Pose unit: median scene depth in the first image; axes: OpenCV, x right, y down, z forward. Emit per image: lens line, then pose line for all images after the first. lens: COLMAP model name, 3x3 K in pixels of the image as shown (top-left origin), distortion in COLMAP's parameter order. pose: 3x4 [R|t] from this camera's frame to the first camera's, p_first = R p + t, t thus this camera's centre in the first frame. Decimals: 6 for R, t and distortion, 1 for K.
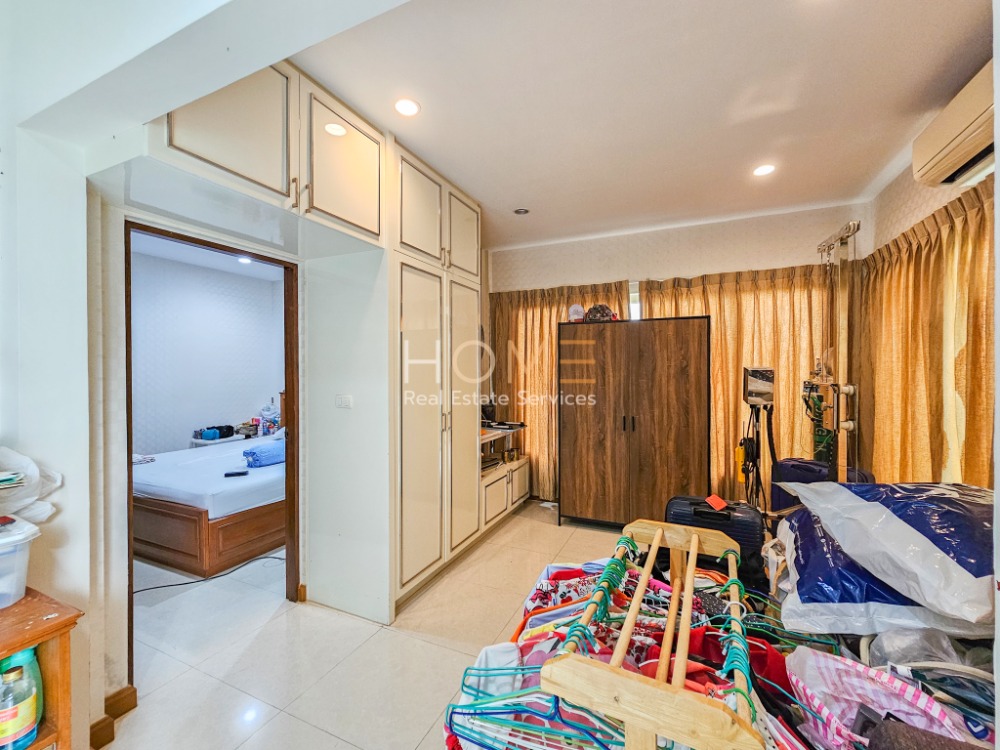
lens RADIAL K [[412.3, 0, 502.7], [0, 412.3, 373.8], [0, 0, 1]] dist [-0.000501, 0.000194]
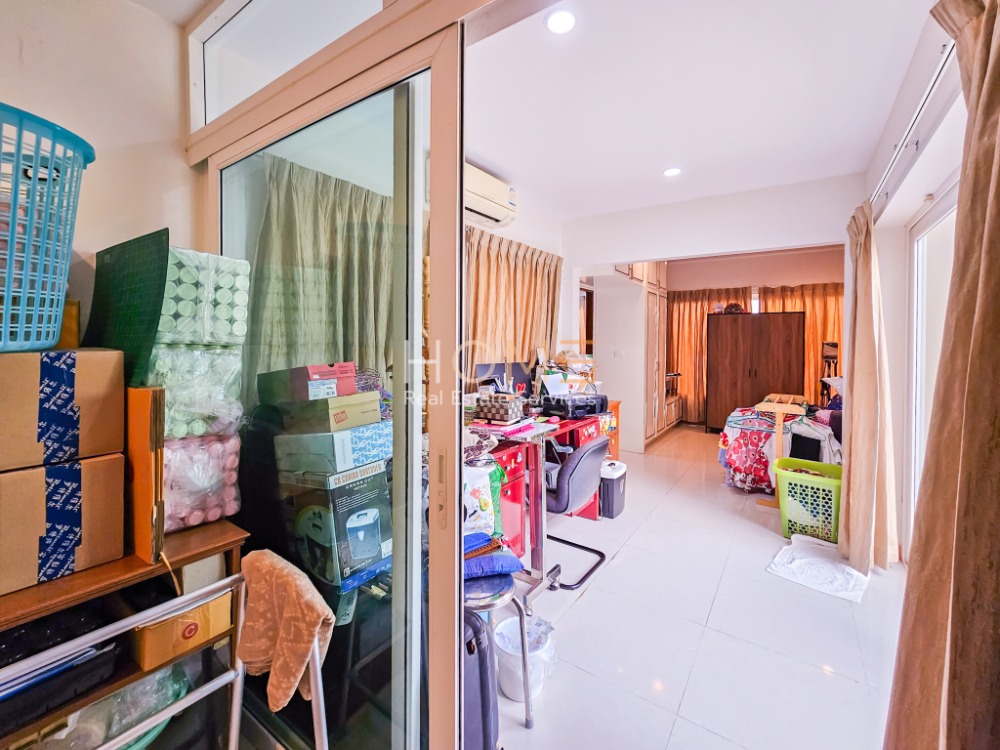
lens RADIAL K [[412.3, 0, 511.9], [0, 412.3, 341.1], [0, 0, 1]] dist [-0.000501, 0.000194]
pose [[0.984470, 0.012347, -0.175117, -0.372062], [-0.012711, 0.999919, -0.000956, 0.001425], [0.175091, 0.003167, 0.984547, -0.845082]]
